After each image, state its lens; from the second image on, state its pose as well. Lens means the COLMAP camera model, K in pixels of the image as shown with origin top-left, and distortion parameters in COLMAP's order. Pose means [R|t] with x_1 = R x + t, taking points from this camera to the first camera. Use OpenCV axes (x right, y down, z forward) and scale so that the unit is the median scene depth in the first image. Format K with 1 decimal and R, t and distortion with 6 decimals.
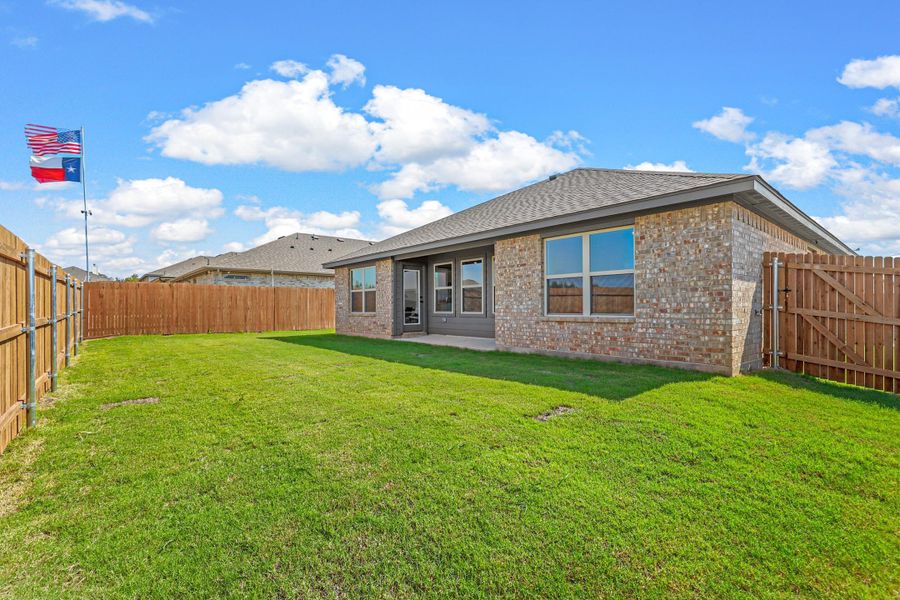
lens RADIAL K [[413.4, 0, 450.0], [0, 413.4, 300.0], [0, 0, 1]] dist [0.001210, 0.000118]
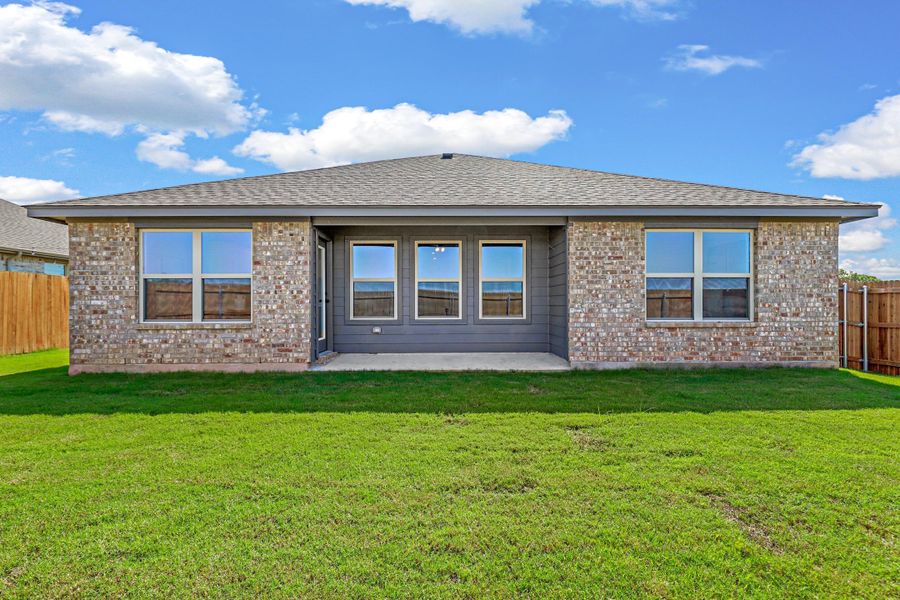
lens RADIAL K [[407.7, 0, 451.2], [0, 407.7, 303.6], [0, 0, 1]] dist [0.001004, 0.000009]
pose [[0.634914, 0.017590, 0.772383, -0.720410], [-0.015312, 0.999831, -0.010183, 0.018559], [-0.772431, -0.005362, 0.635076, 0.856043]]
